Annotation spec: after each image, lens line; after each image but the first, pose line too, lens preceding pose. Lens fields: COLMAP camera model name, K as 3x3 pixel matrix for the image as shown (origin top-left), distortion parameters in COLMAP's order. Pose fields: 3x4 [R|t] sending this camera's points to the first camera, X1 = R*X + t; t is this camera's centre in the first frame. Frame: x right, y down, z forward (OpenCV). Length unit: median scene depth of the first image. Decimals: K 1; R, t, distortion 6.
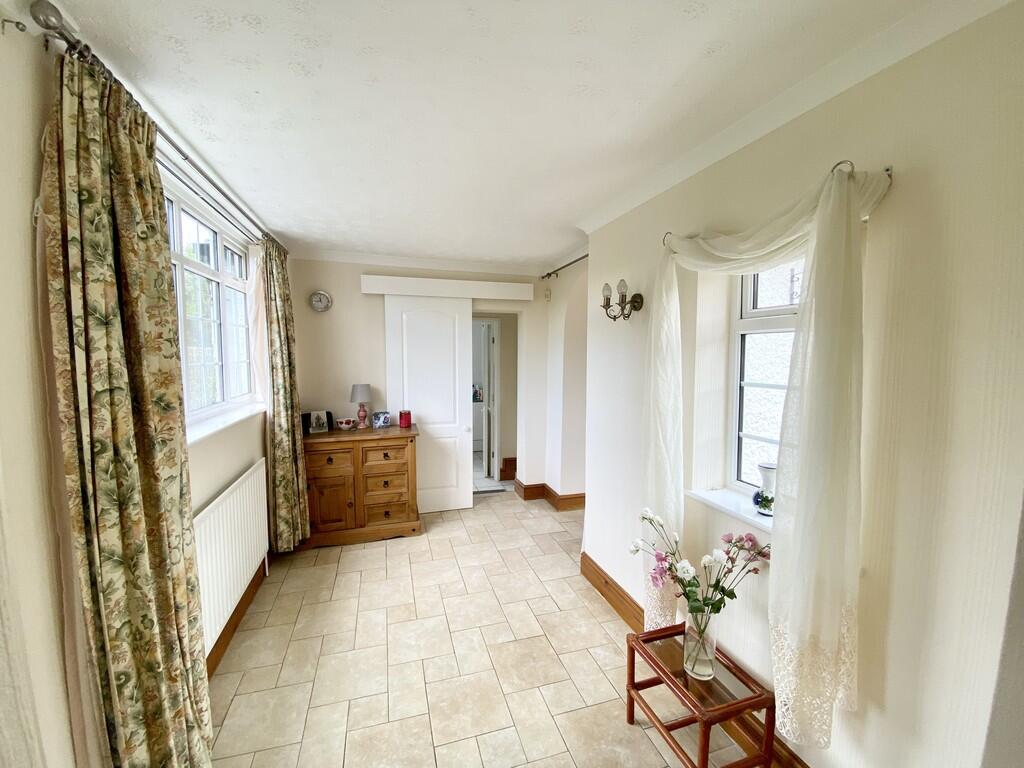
lens RADIAL K [[411.0, 0, 512.0], [0, 411.0, 384.0], [0, 0, 1]] dist [0.027439, -0.026567]
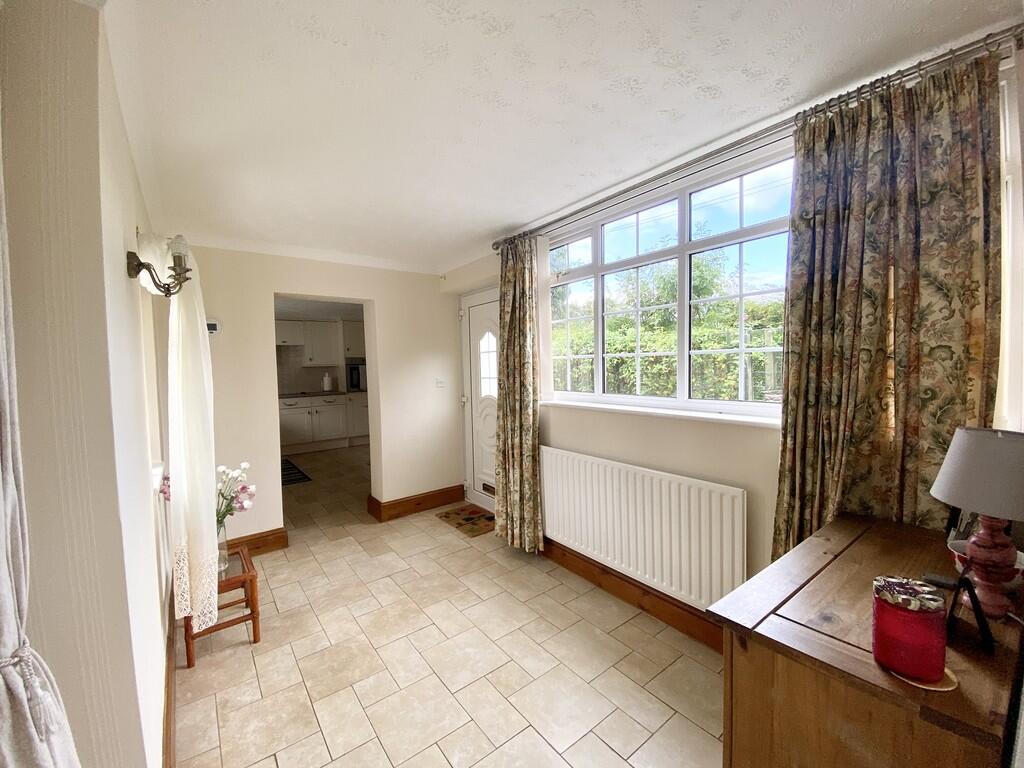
lens RADIAL K [[411.0, 0, 512.0], [0, 411.0, 384.0], [0, 0, 1]] dist [0.027439, -0.026567]
pose [[-0.937071, 0.040349, -0.346800, -0.027090], [-0.000138, 0.993257, 0.115936, -0.081878], [0.349139, 0.108688, -0.930746, 1.716388]]
